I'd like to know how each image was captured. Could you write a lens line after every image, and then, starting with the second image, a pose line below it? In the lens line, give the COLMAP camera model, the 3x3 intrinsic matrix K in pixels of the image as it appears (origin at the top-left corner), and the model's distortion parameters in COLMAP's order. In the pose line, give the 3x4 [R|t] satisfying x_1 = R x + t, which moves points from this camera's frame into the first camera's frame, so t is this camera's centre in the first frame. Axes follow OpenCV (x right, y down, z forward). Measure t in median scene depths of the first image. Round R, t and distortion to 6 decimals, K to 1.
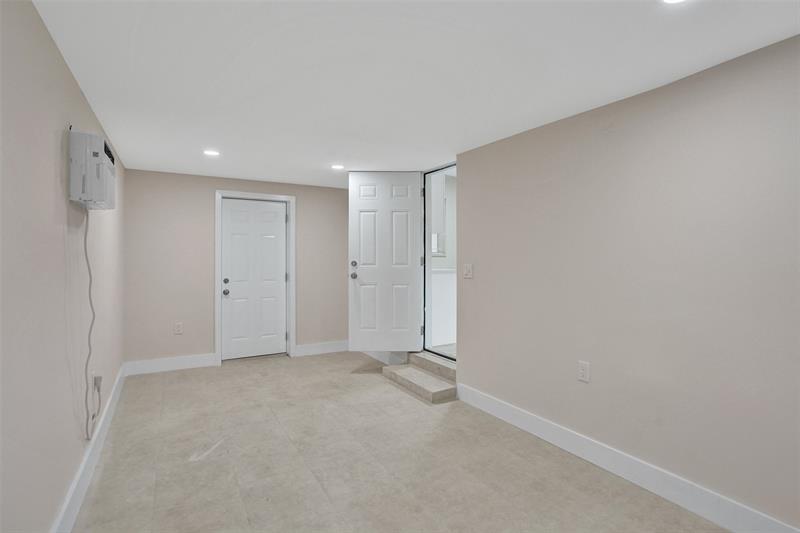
lens RADIAL K [[384.9, 0, 396.0], [0, 384.9, 254.2], [0, 0, 1]] dist [-0.023063, 0.004499]
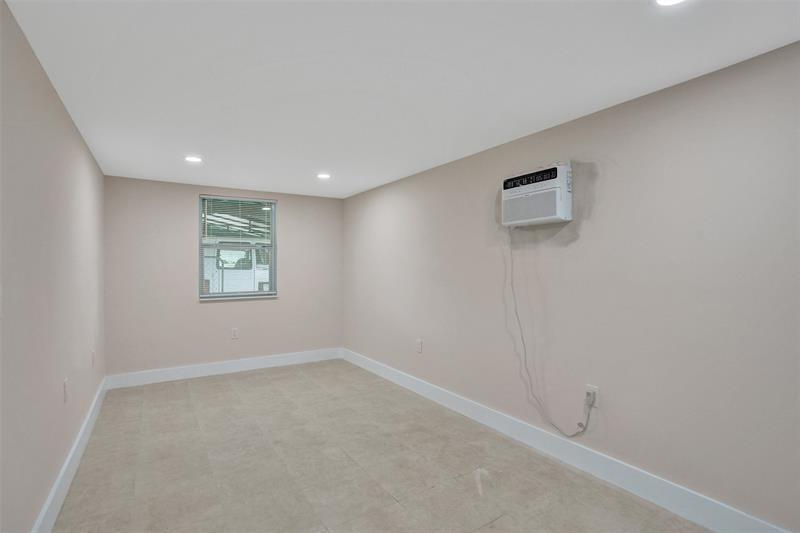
lens RADIAL K [[384.9, 0, 400.4], [0, 384.9, 267.0], [0, 0, 1]] dist [-0.023063, 0.004499]
pose [[-0.998880, 0.002069, -0.047267, -0.192999], [0.002309, 0.999985, -0.005040, 0.011074], [0.047255, -0.005143, -0.998870, 1.389885]]
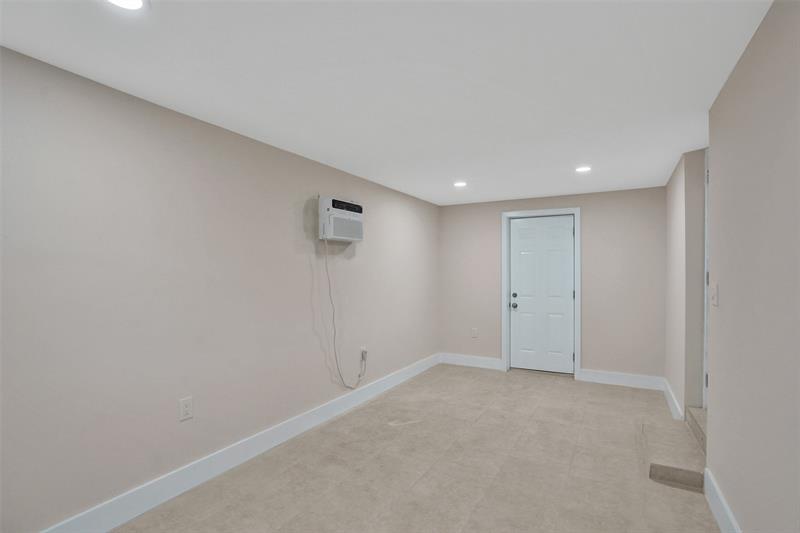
lens RADIAL K [[384.9, 0, 407.4], [0, 384.9, 272.7], [0, 0, 1]] dist [-0.023063, 0.004499]
pose [[0.513073, -0.003116, -0.858340, 0.459429], [0.006974, 0.999976, 0.000538, 0.005799], [0.858317, -0.006262, 0.513082, 0.253753]]
